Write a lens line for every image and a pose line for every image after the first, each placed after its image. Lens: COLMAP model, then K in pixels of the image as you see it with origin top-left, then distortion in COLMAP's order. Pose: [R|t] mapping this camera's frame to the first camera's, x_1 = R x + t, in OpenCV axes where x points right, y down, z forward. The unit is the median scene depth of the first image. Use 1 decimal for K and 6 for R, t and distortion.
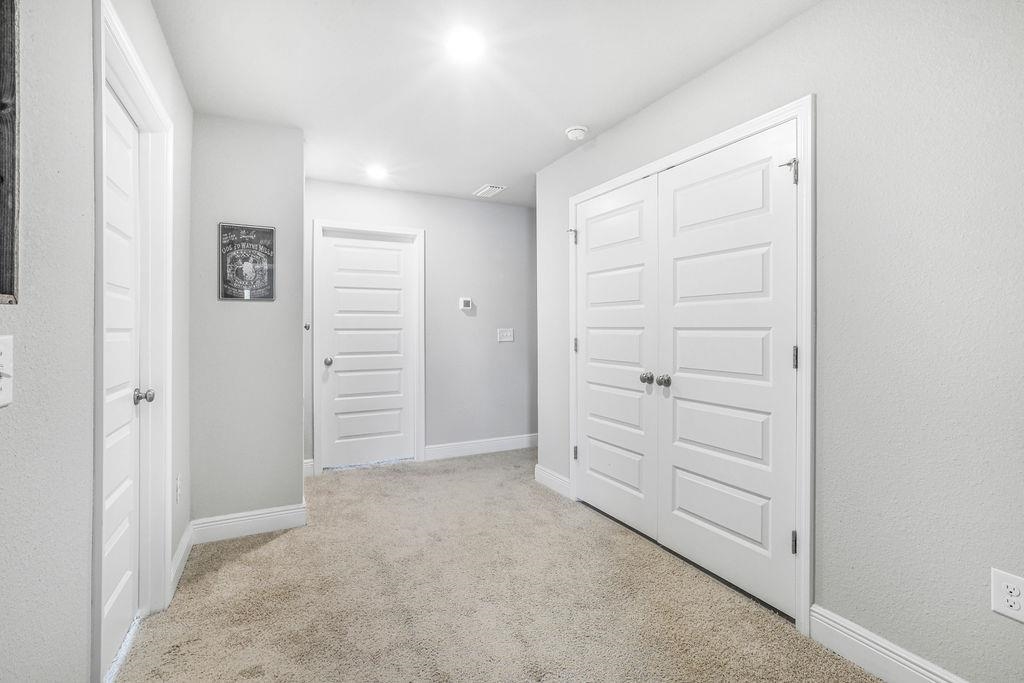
lens RADIAL K [[461.0, 0, 512.3], [0, 461.0, 335.9], [0, 0, 1]] dist [-0.018646, 0.002133]
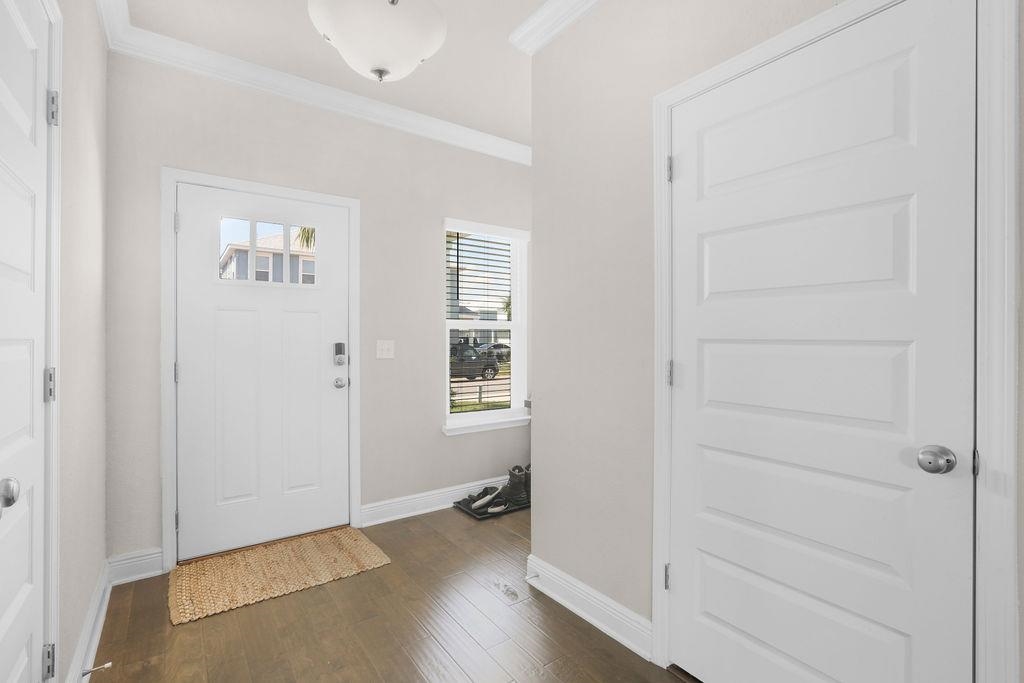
lens RADIAL K [[461.0, 0, 510.9], [0, 461.0, 342.8], [0, 0, 1]] dist [-0.018646, 0.002133]
pose [[0.990042, 0.002619, 0.140750, -0.117578], [-0.000774, 0.999913, -0.013162, -0.008071], [-0.140772, 0.012922, 0.989958, 0.508206]]
